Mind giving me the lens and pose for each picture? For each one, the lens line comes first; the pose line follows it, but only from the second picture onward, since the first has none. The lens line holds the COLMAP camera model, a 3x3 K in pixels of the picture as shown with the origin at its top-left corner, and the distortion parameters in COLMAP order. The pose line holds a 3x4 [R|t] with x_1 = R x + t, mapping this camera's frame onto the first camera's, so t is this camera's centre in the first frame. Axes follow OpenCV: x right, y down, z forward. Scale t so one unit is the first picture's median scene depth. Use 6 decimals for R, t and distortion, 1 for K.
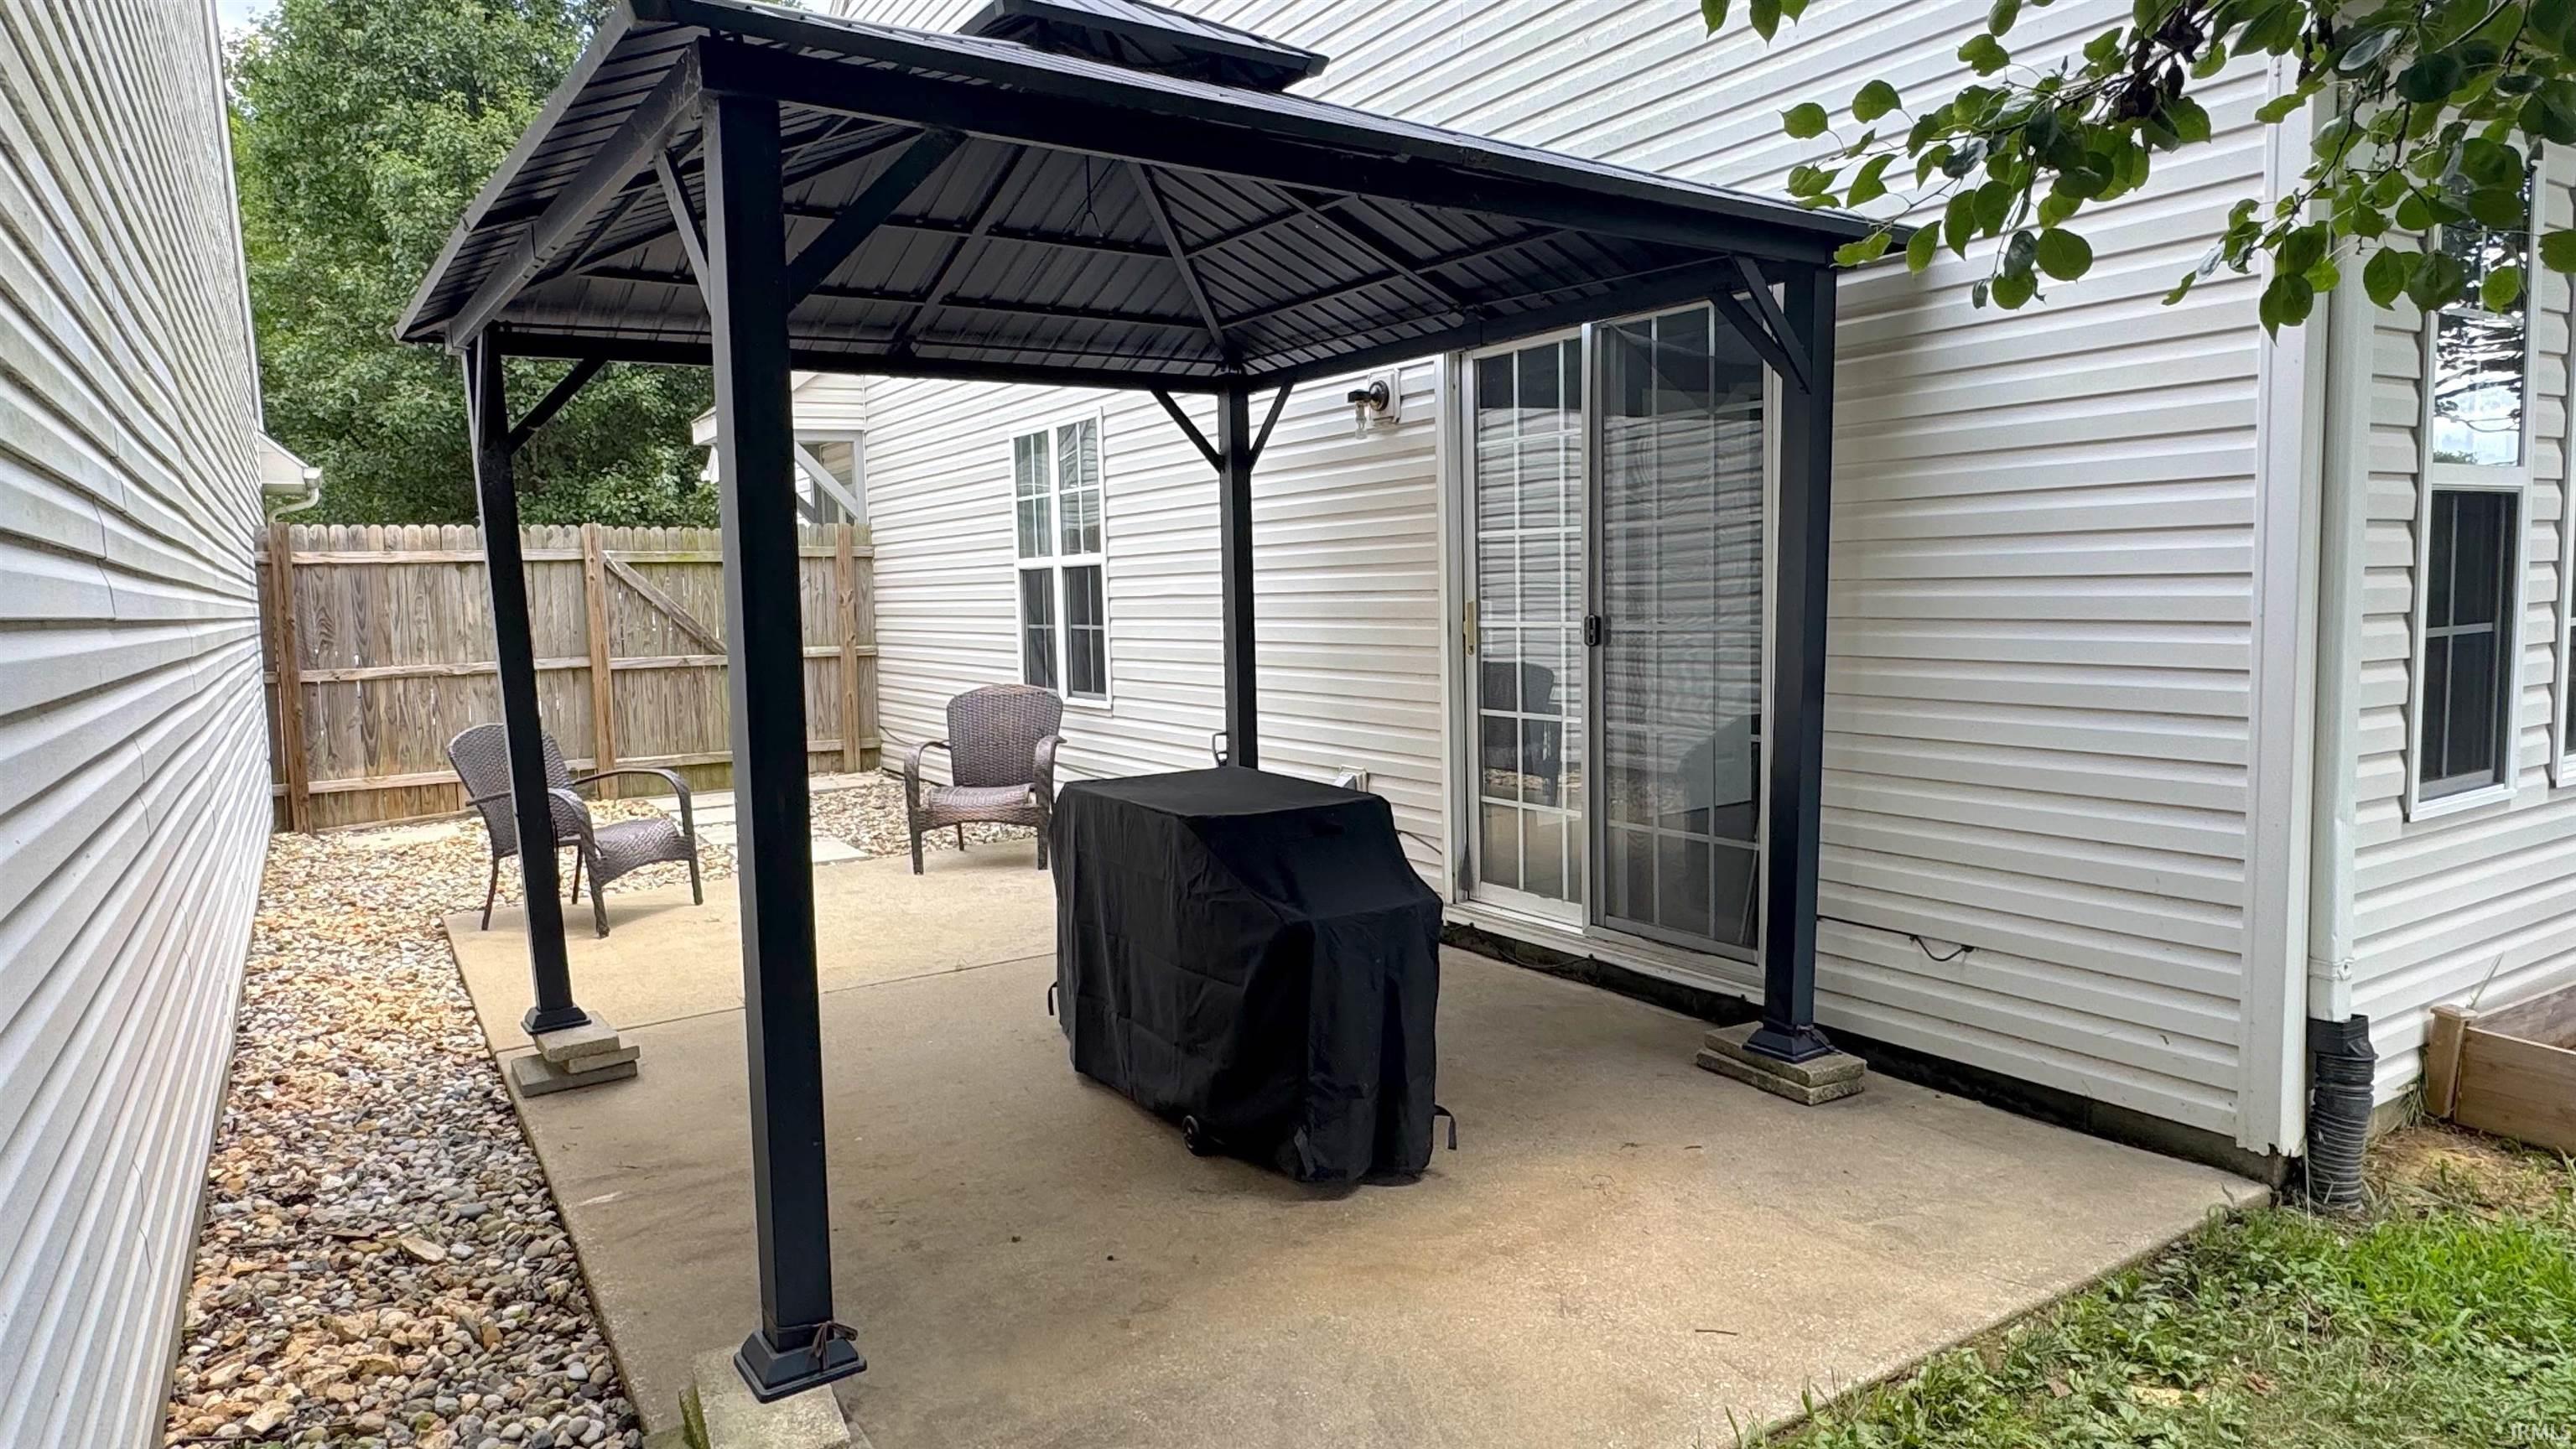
lens RADIAL K [[1530.4, 0, 1288.7], [0, 1530.4, 724.0], [0, 0, 1]] dist [-0.006091, 0.005099]
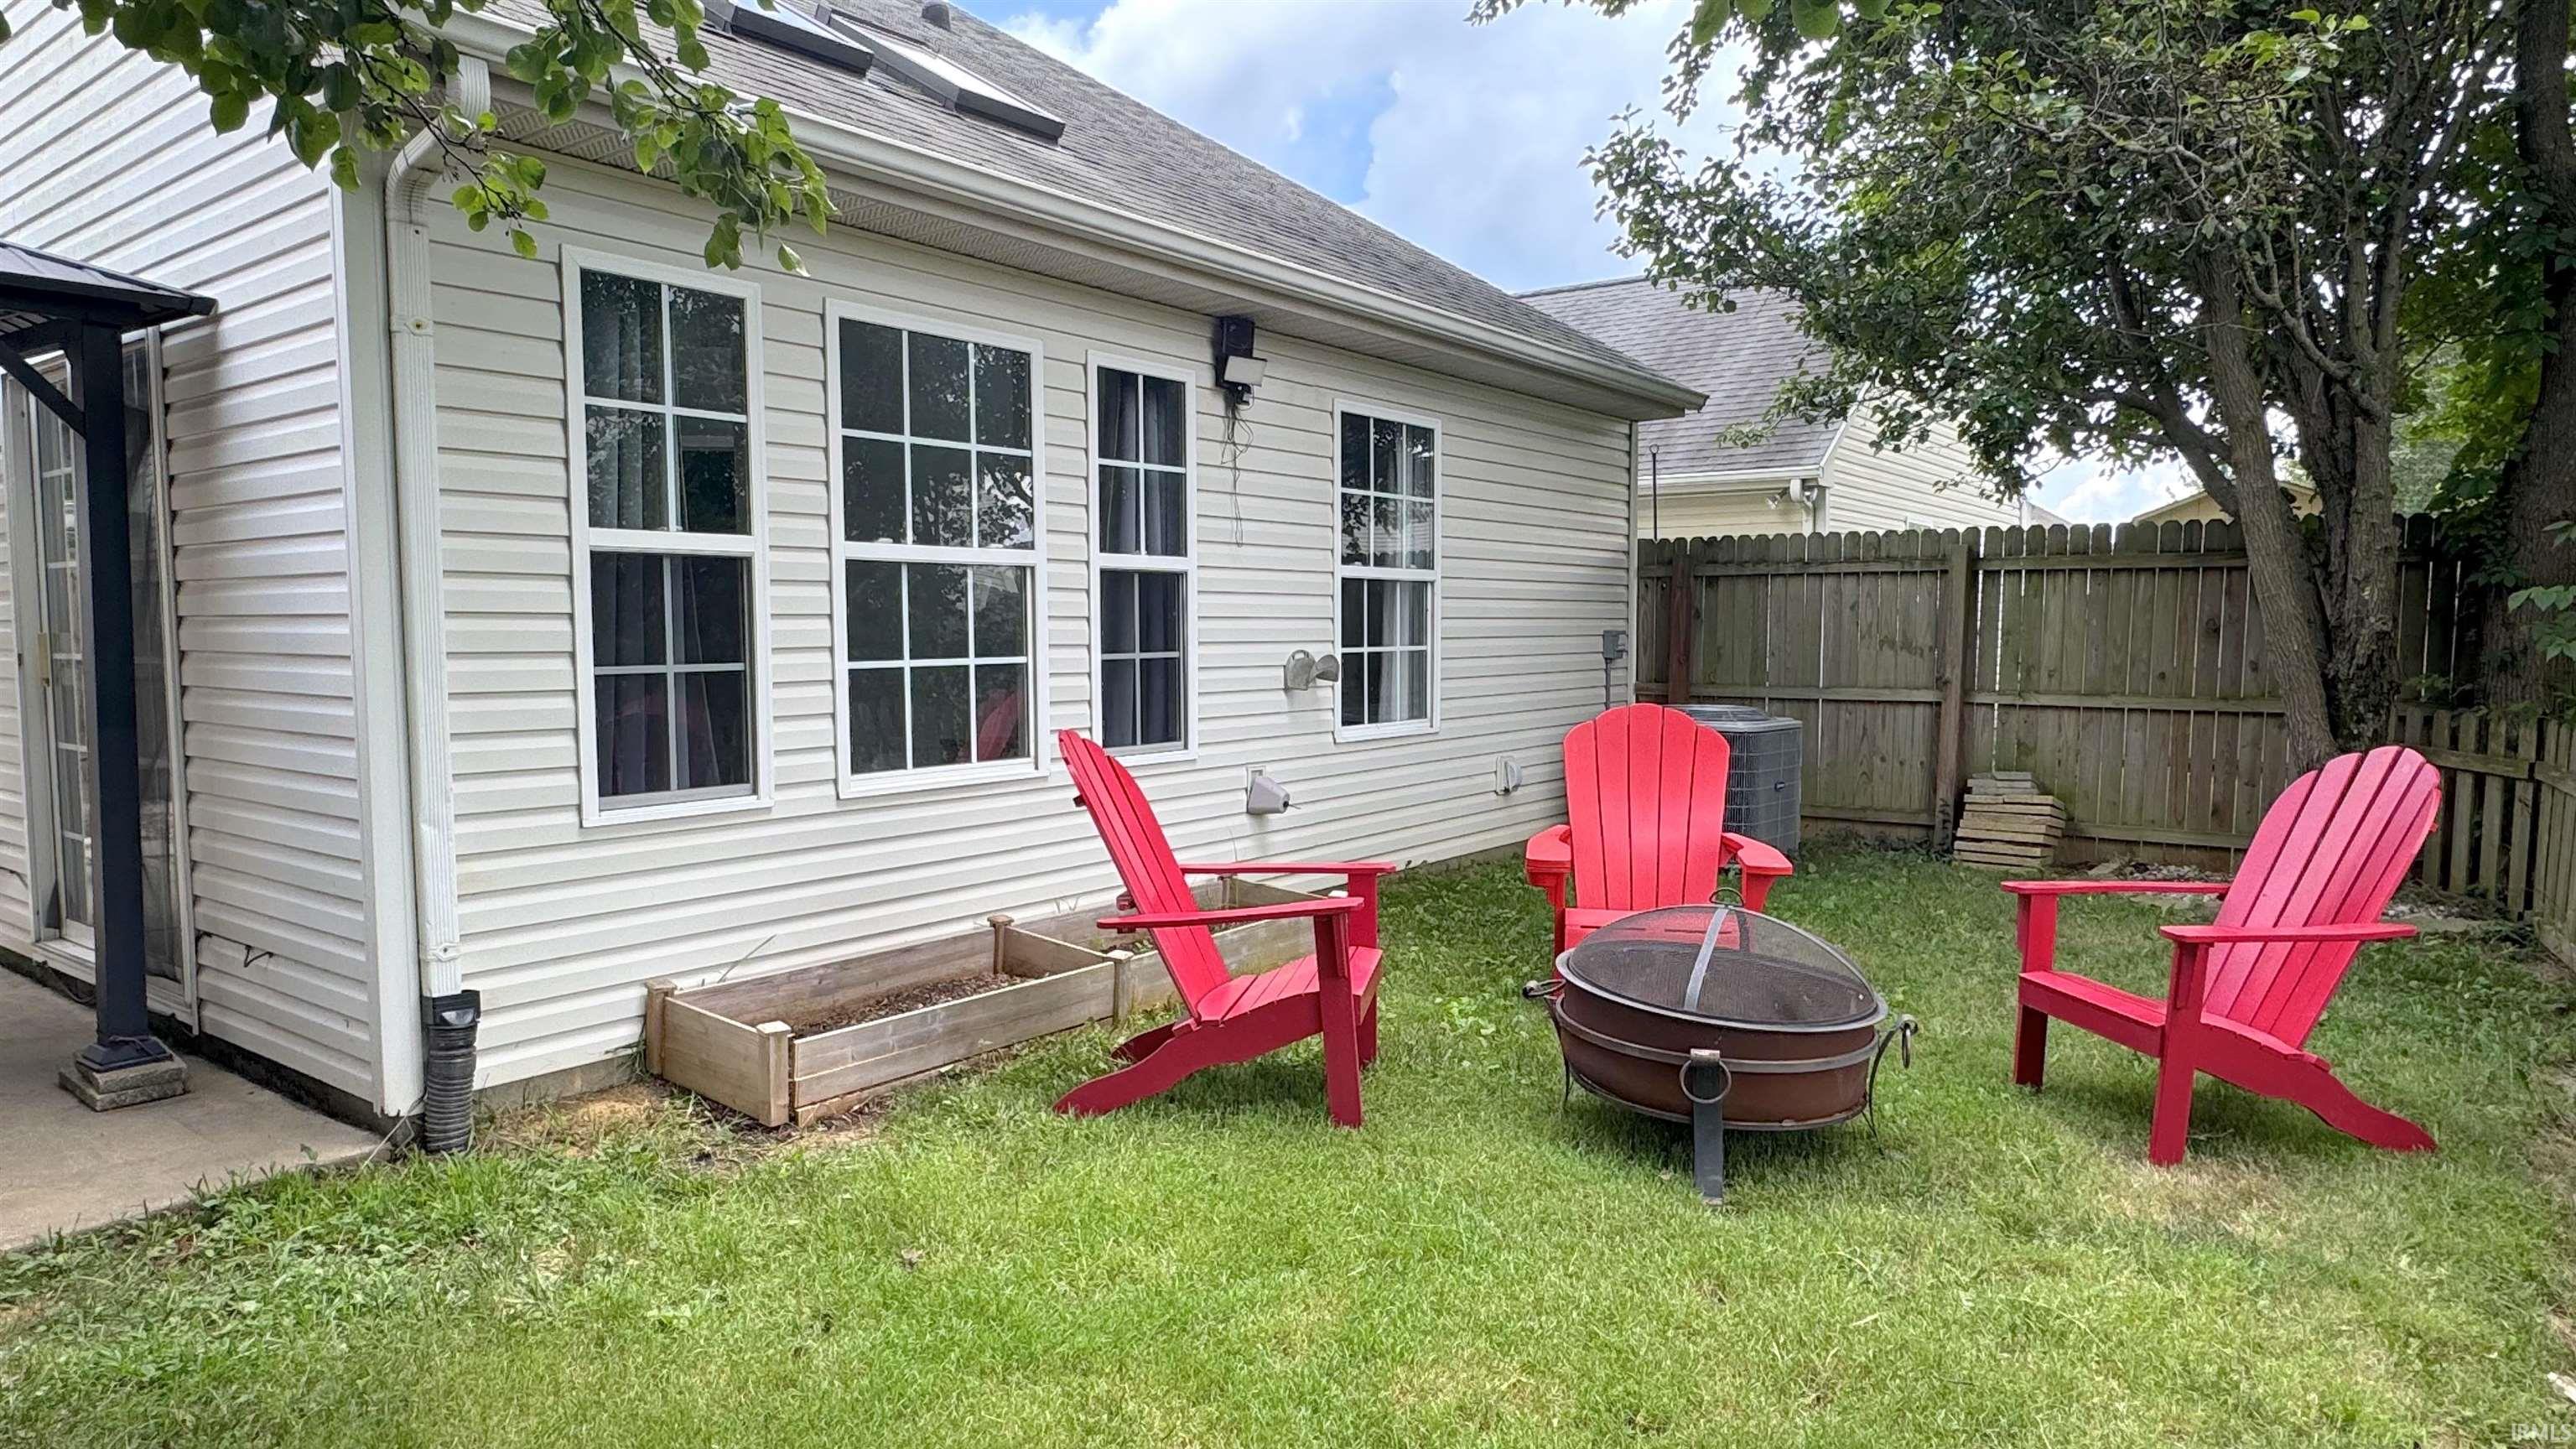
lens RADIAL K [[1530.4, 0, 1275.8], [0, 1530.4, 736.8], [0, 0, 1]] dist [-0.006091, 0.005099]
pose [[0.936728, -0.002265, 0.350051, 0.725174], [0.010467, 0.999713, -0.021541, 0.021878], [-0.349902, 0.023842, 0.936483, -0.274950]]
